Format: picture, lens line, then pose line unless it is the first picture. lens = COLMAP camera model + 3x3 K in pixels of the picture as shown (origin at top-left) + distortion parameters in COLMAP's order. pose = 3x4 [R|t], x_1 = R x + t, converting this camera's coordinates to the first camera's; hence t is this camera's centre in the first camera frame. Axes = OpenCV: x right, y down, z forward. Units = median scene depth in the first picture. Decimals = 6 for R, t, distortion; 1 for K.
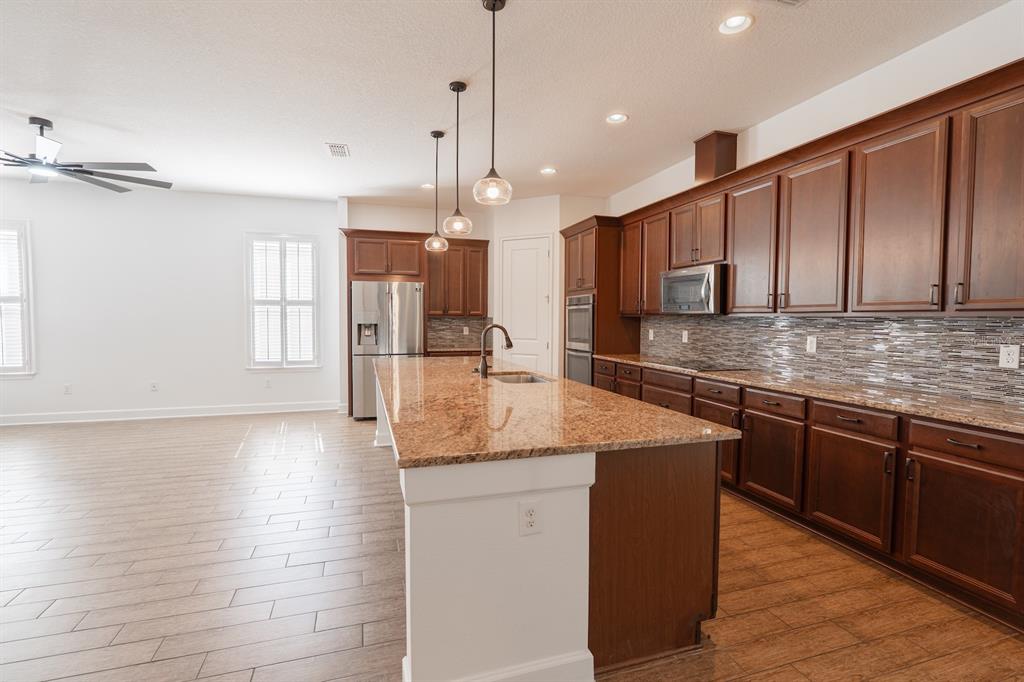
lens RADIAL K [[472.2, 0, 509.3], [0, 472.2, 338.1], [0, 0, 1]] dist [-0.004847, 0.000378]
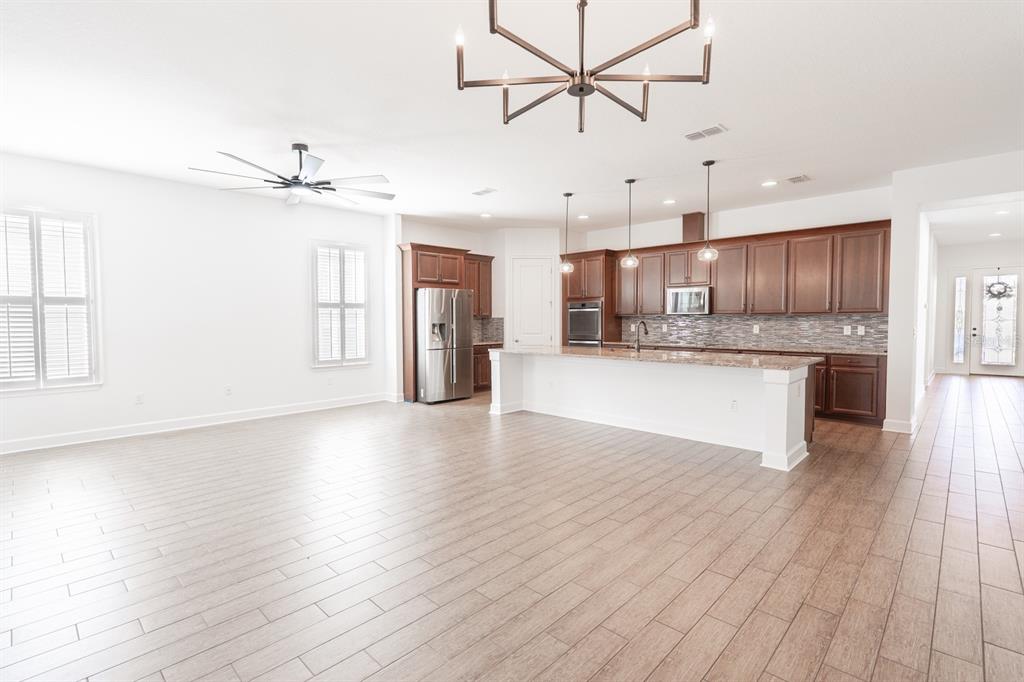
lens RADIAL K [[475.9, 0, 509.6], [0, 475.9, 338.1], [0, 0, 1]] dist [-0.005257, 0.000530]
pose [[0.877322, -0.028043, 0.479082, -0.906668], [0.028868, 0.999567, 0.005644, 0.007242], [-0.479033, 0.008879, 0.877752, -0.199484]]
